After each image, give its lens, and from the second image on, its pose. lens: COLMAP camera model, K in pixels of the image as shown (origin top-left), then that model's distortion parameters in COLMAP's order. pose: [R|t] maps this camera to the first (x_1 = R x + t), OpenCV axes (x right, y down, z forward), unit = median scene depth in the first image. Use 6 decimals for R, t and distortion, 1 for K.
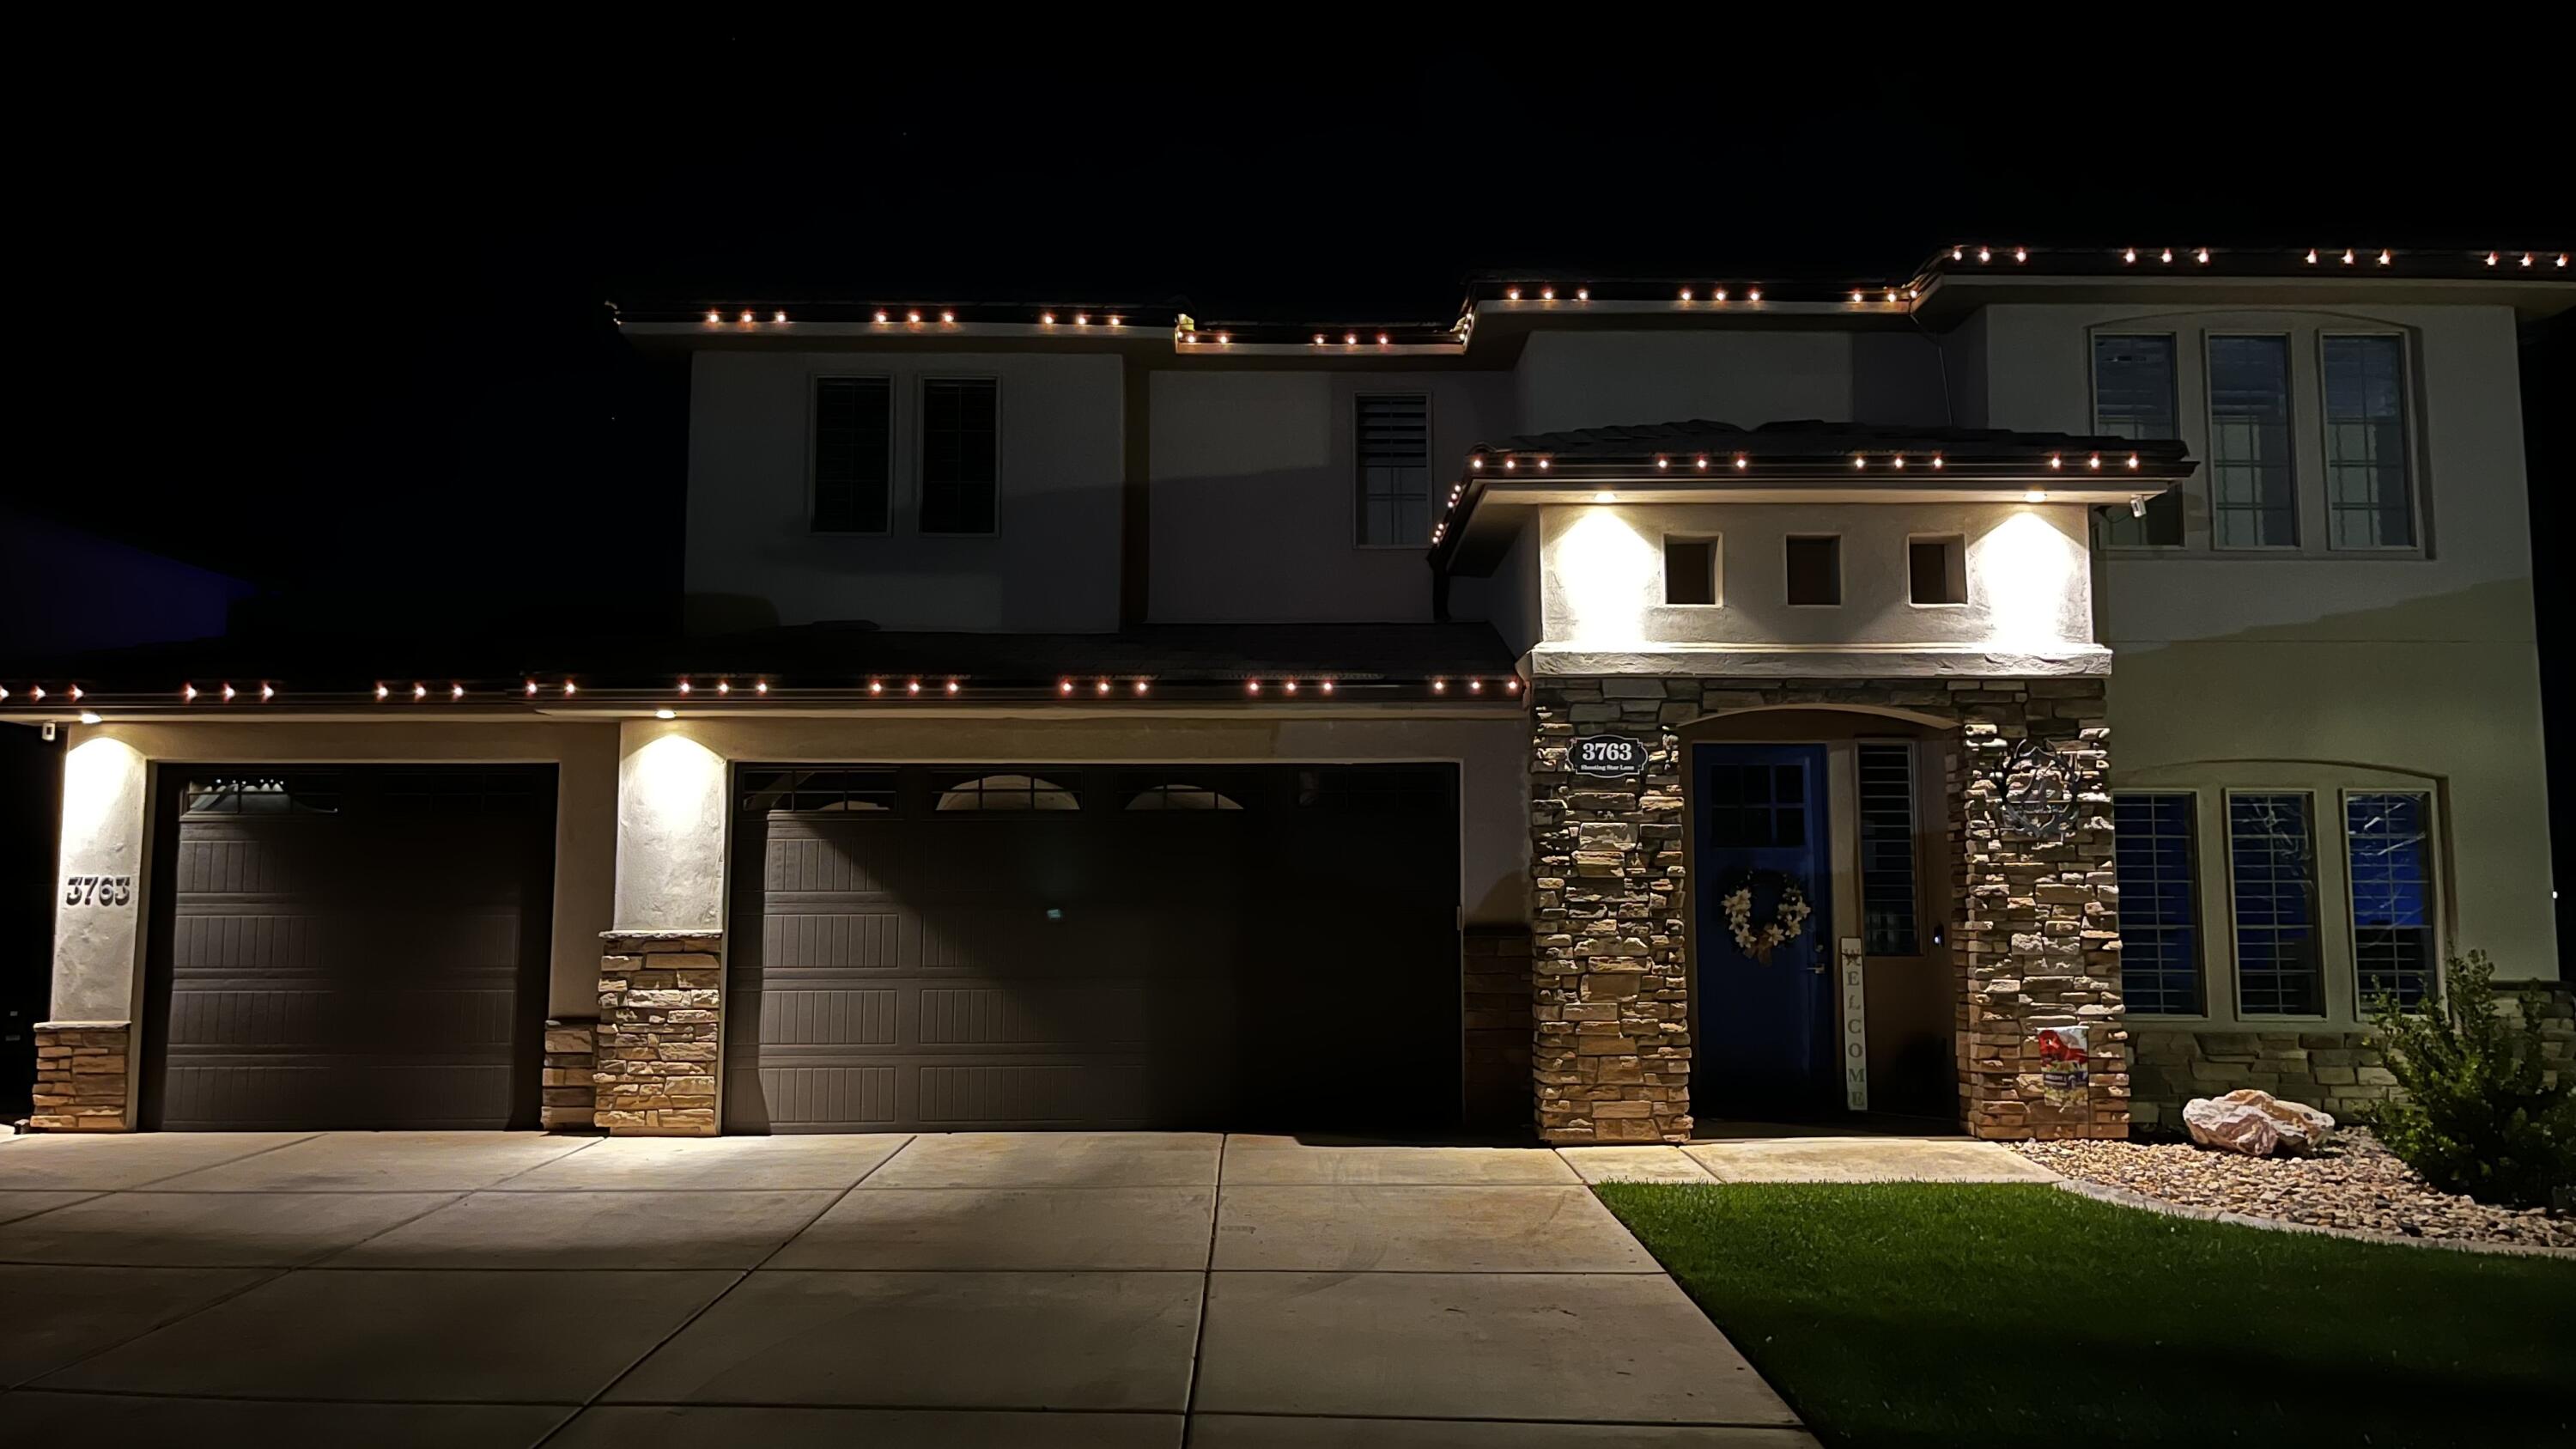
lens RADIAL K [[1923.9, 0, 1340.2], [0, 1923.9, 718.1], [0, 0, 1]] dist [0.053806, -0.070352]
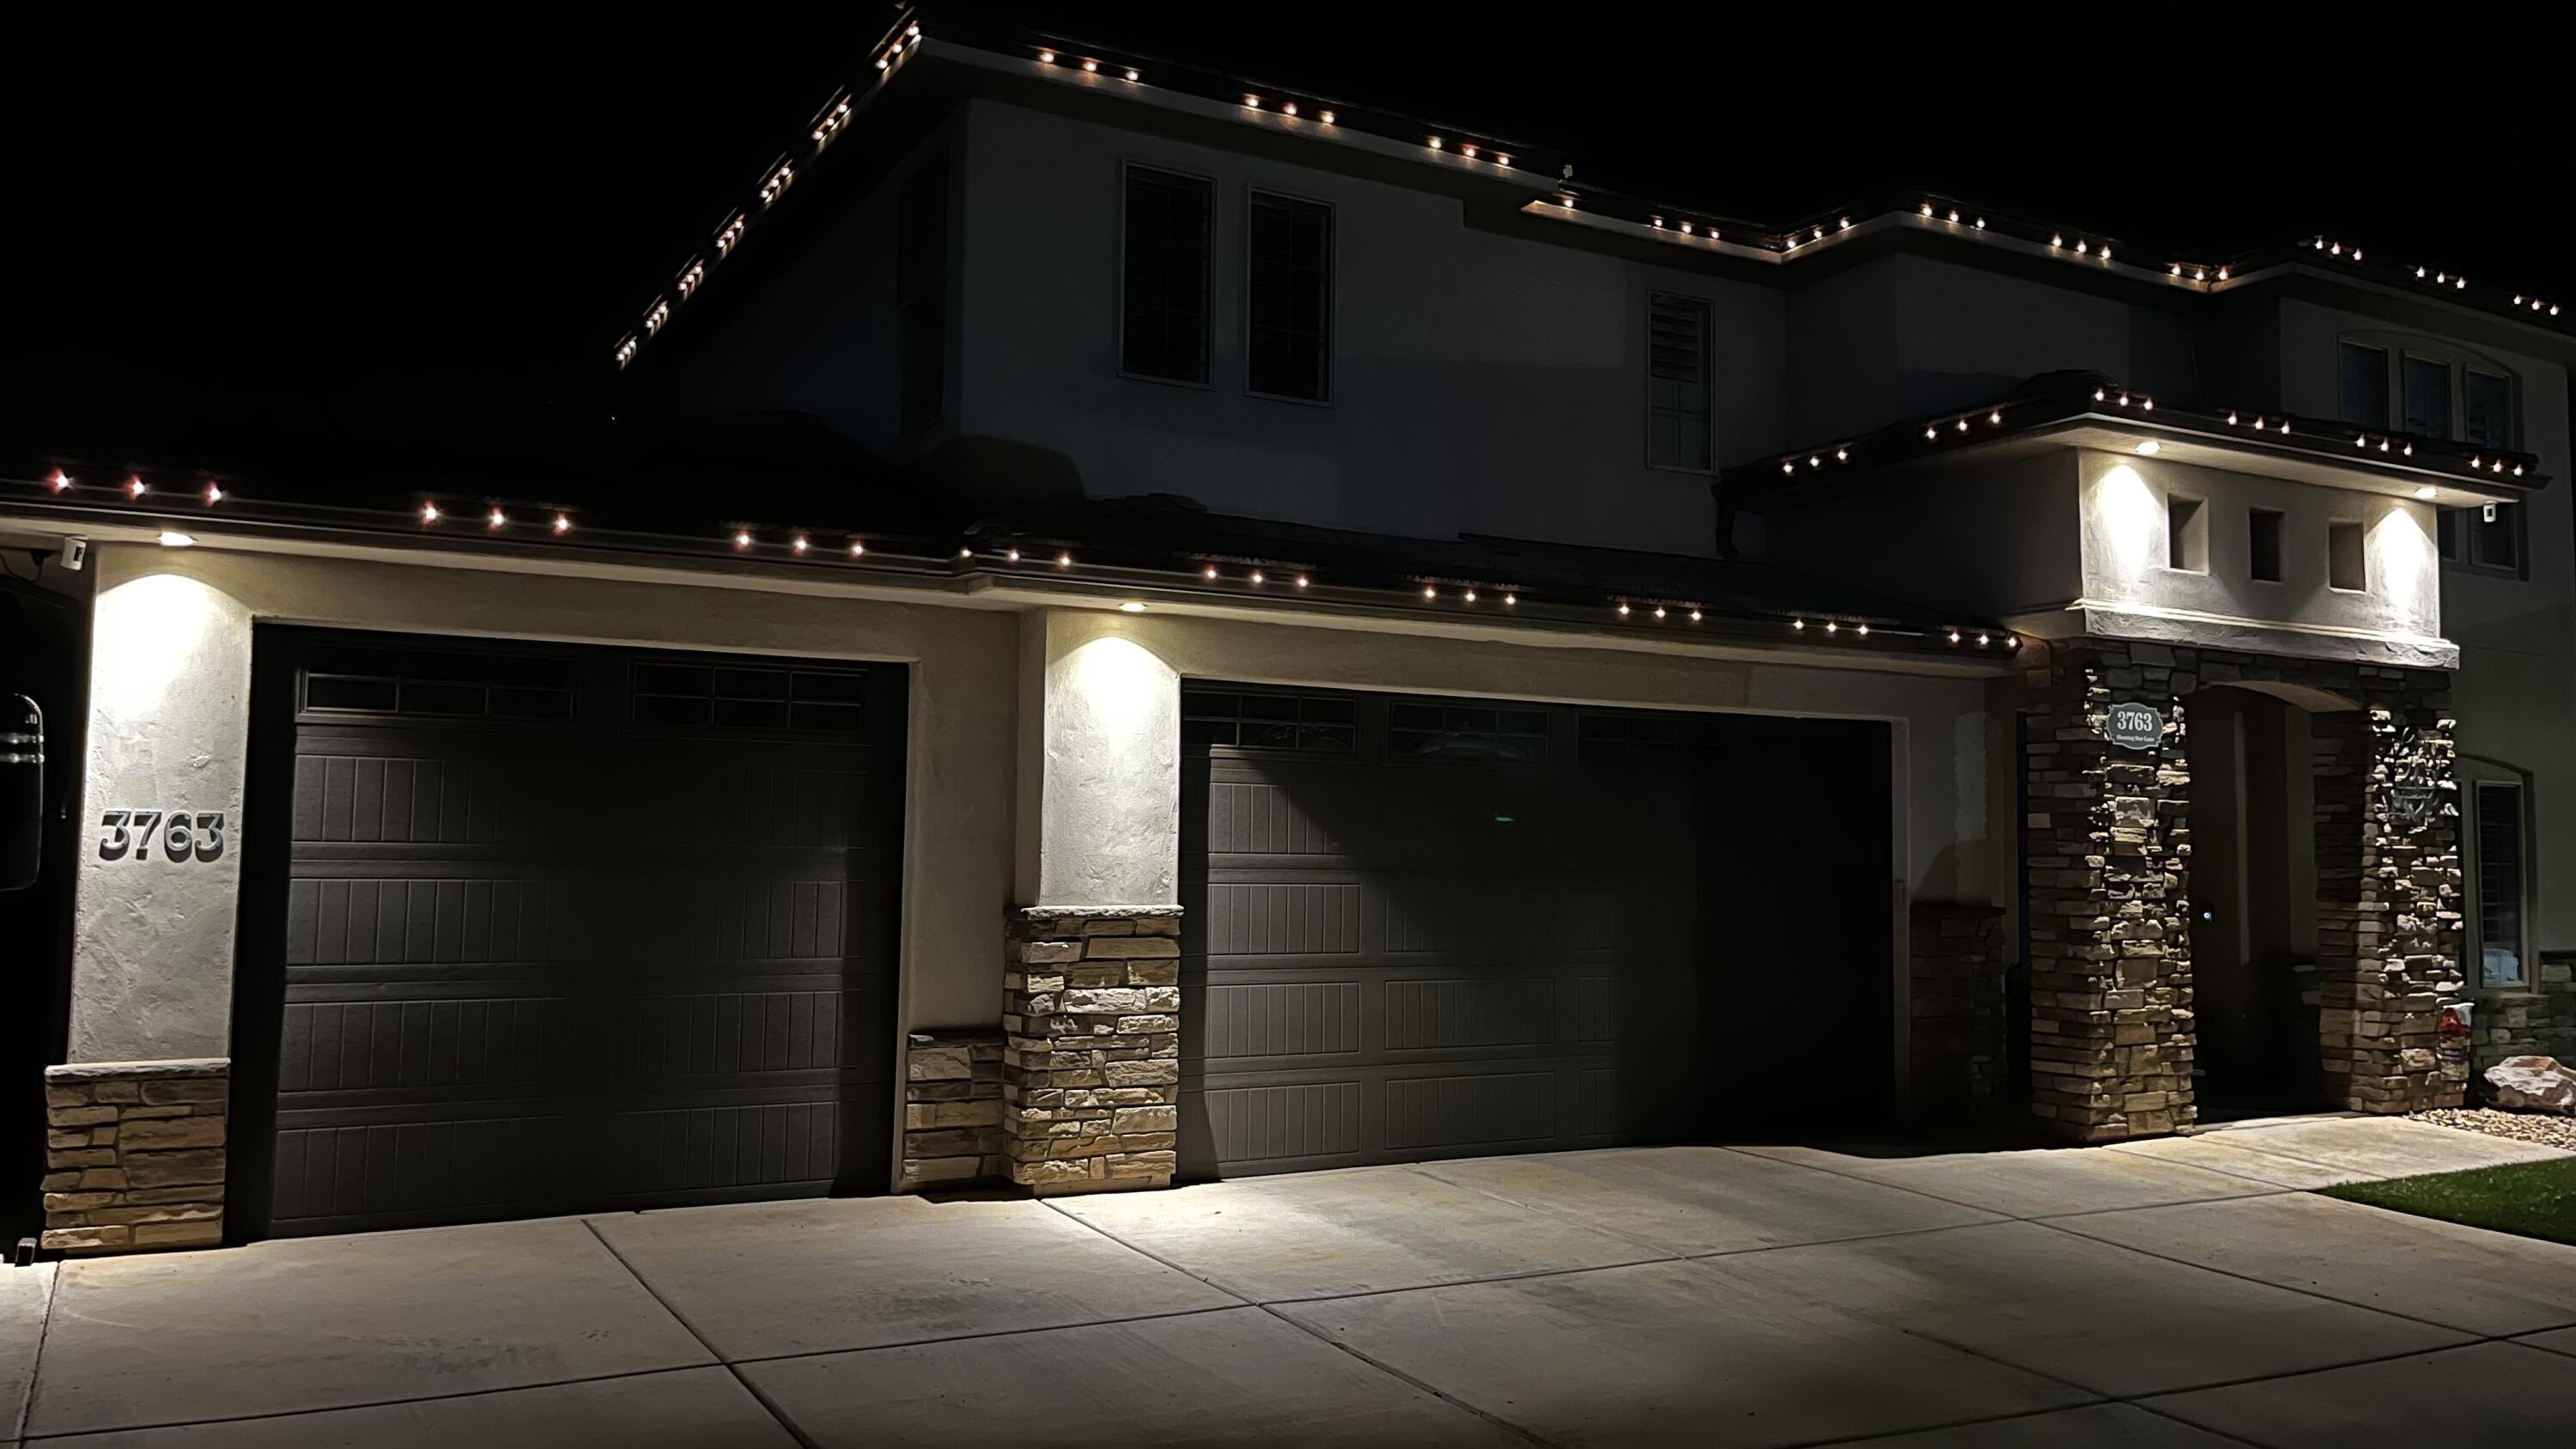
lens RADIAL K [[1923.9, 0, 1340.2], [0, 1923.9, 718.1], [0, 0, 1]] dist [0.053806, -0.070352]
pose [[0.884893, 0.046325, 0.463485, -0.619950], [-0.062213, 0.997881, 0.019040, 0.021427], [-0.461621, -0.045683, 0.885900, 0.335390]]
